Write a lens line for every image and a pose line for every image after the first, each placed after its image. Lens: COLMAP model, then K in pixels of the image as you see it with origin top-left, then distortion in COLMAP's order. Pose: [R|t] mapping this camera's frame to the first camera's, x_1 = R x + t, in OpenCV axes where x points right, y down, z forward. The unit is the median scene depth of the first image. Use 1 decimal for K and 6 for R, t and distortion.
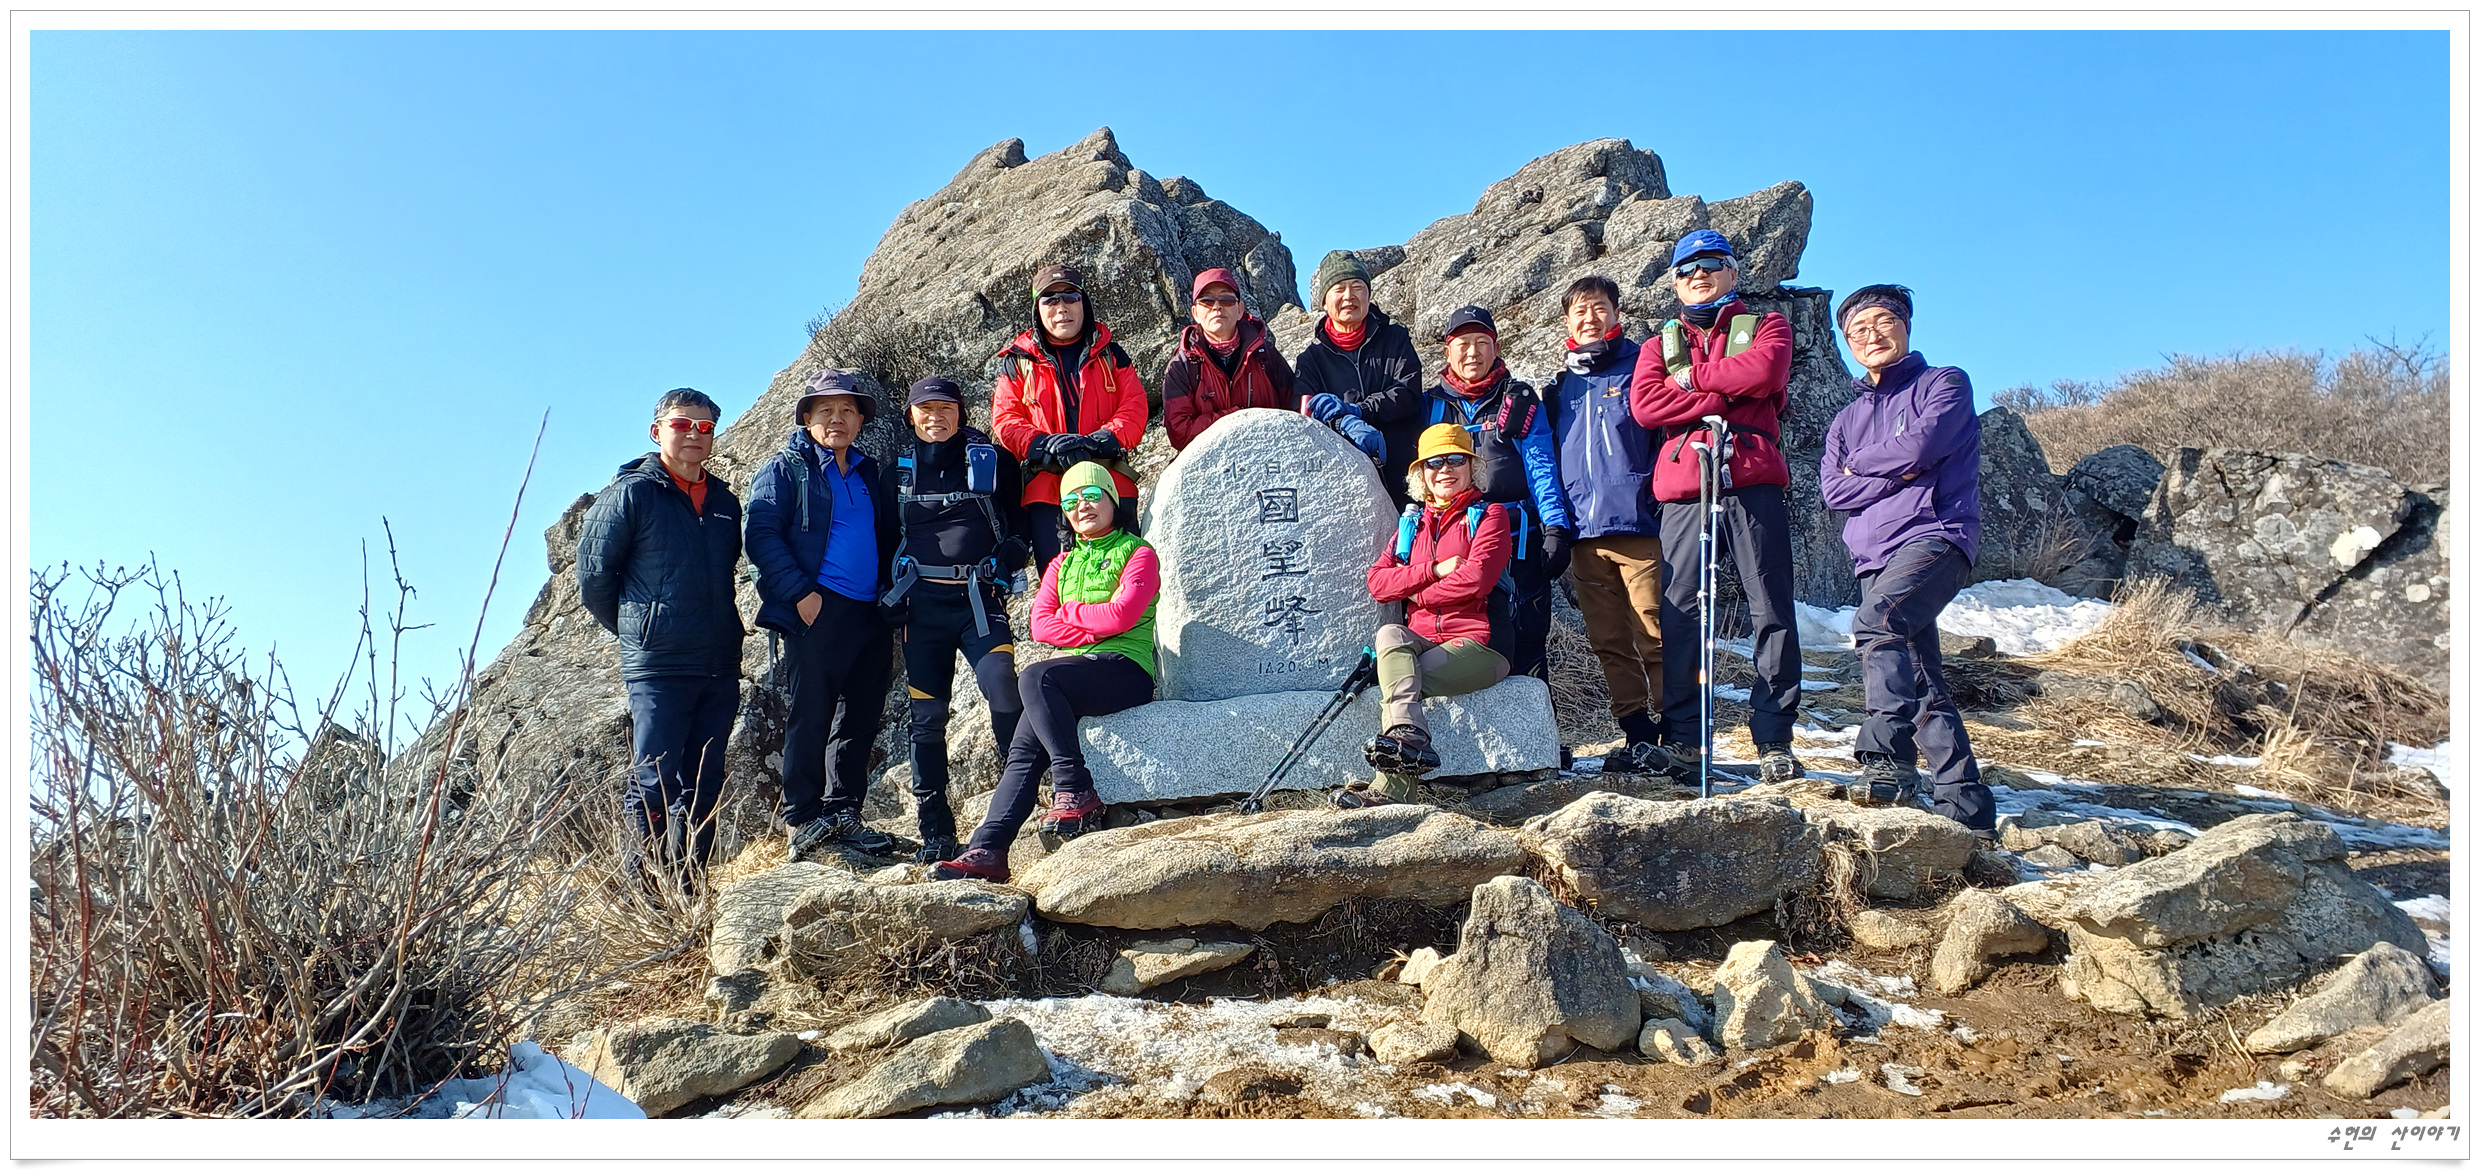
lens RADIAL K [[1622.7, 0, 1255.3], [0, 1622.7, 600.6], [0, 0, 1]] dist [0.079828, -0.110150]
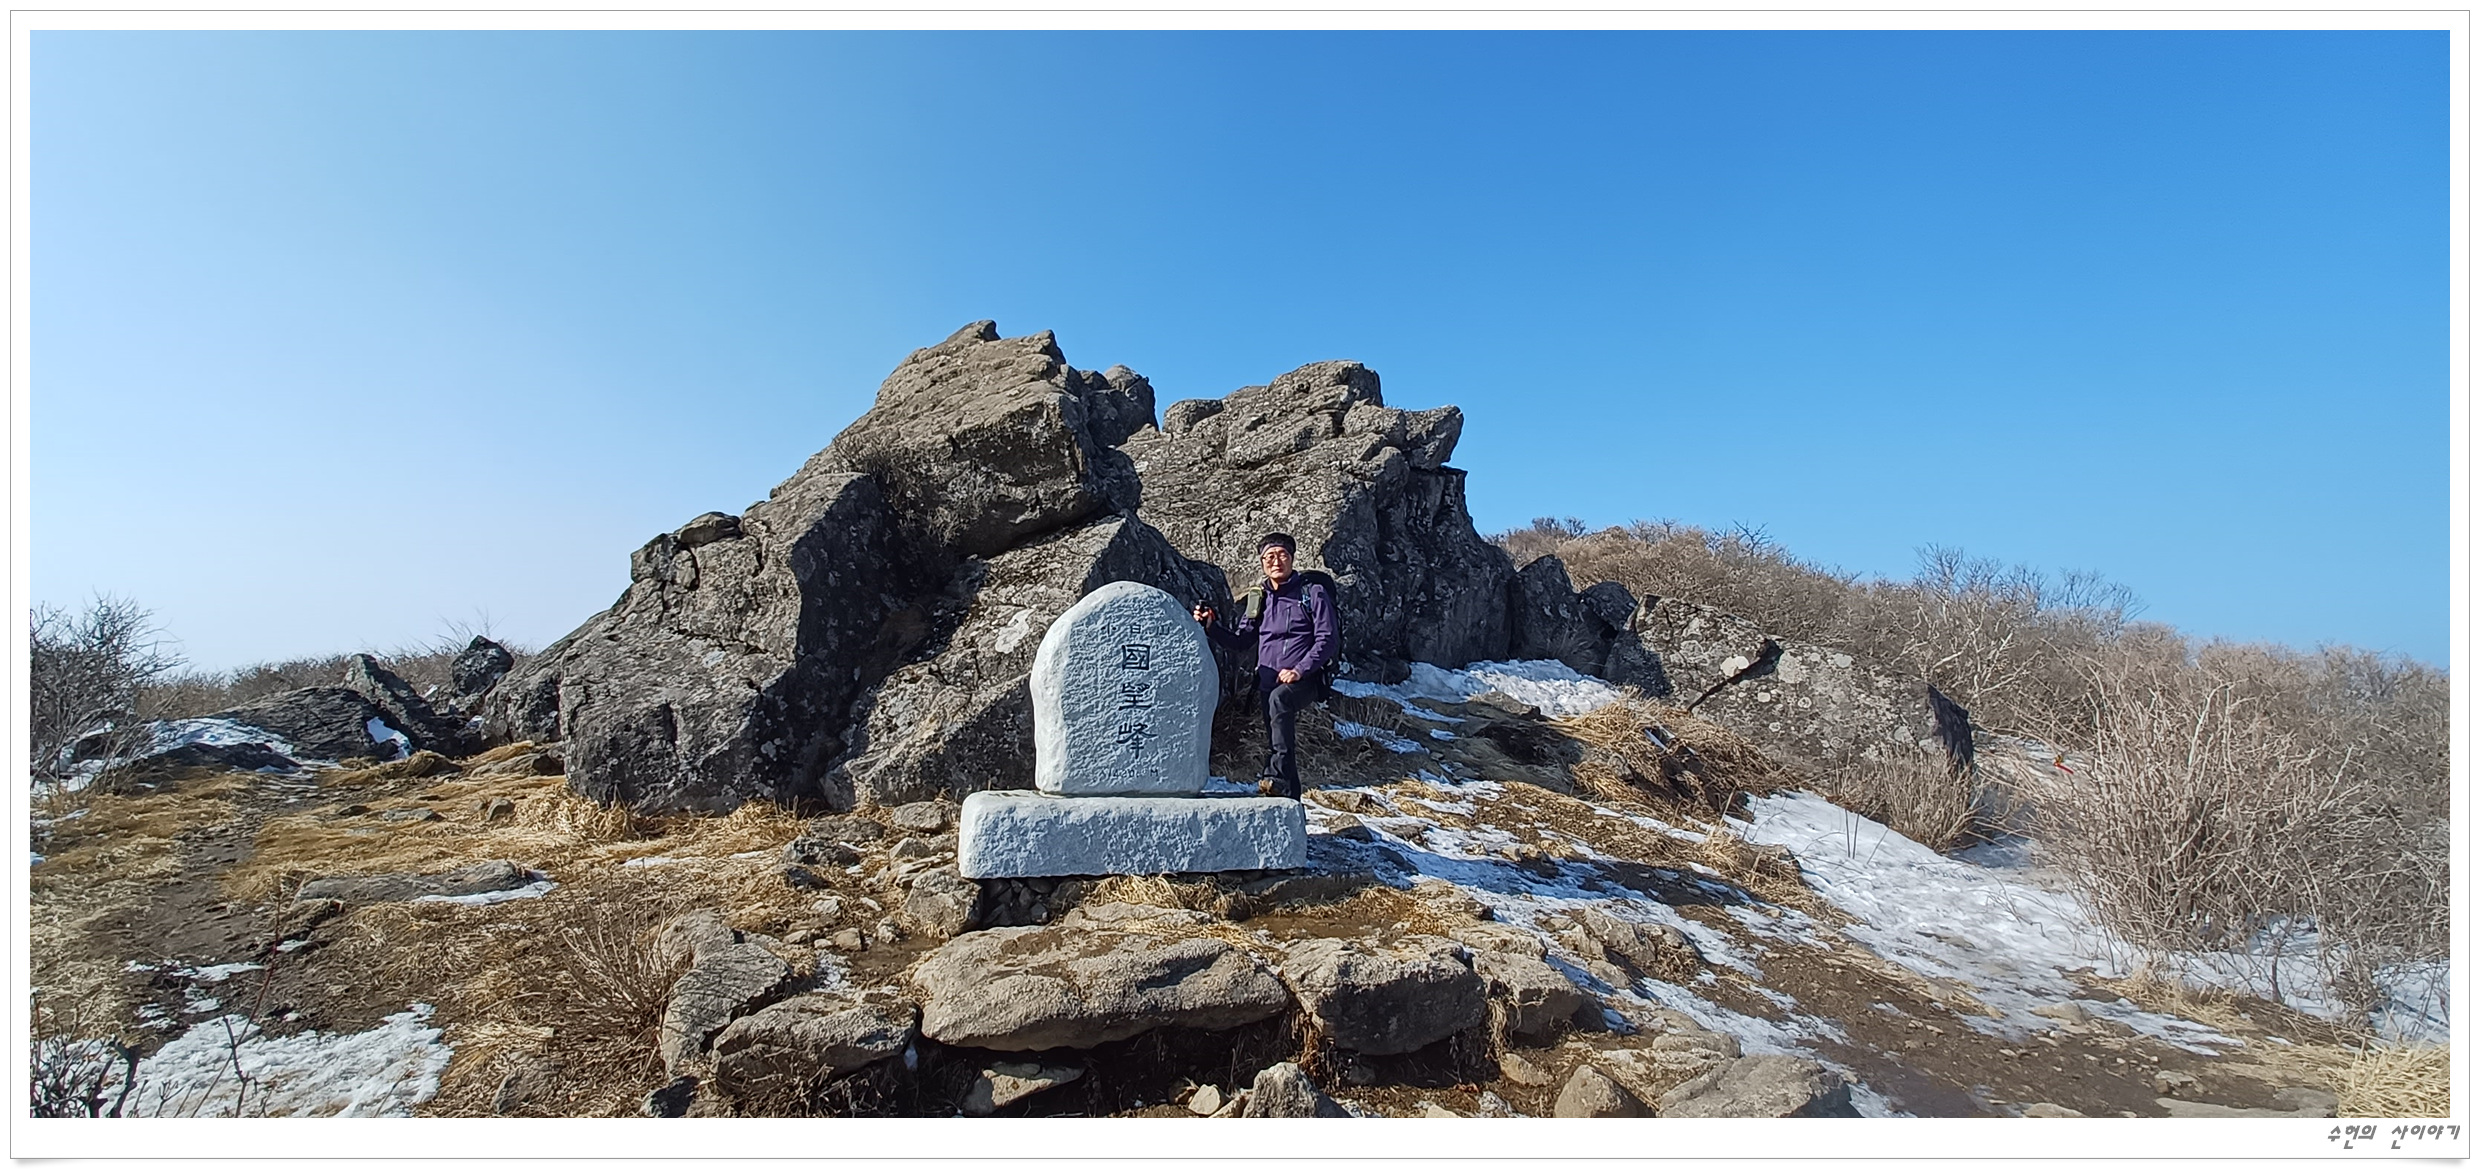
lens RADIAL K [[933.2, 0, 1219.2], [0, 933.2, 572.0], [0, 0, 1]] dist [-0.000948, -0.000001]
pose [[0.984405, 0.123743, 0.125034, -0.017137], [-0.125671, 0.992043, 0.007621, -0.096523], [-0.123096, -0.023216, 0.992123, 0.105734]]
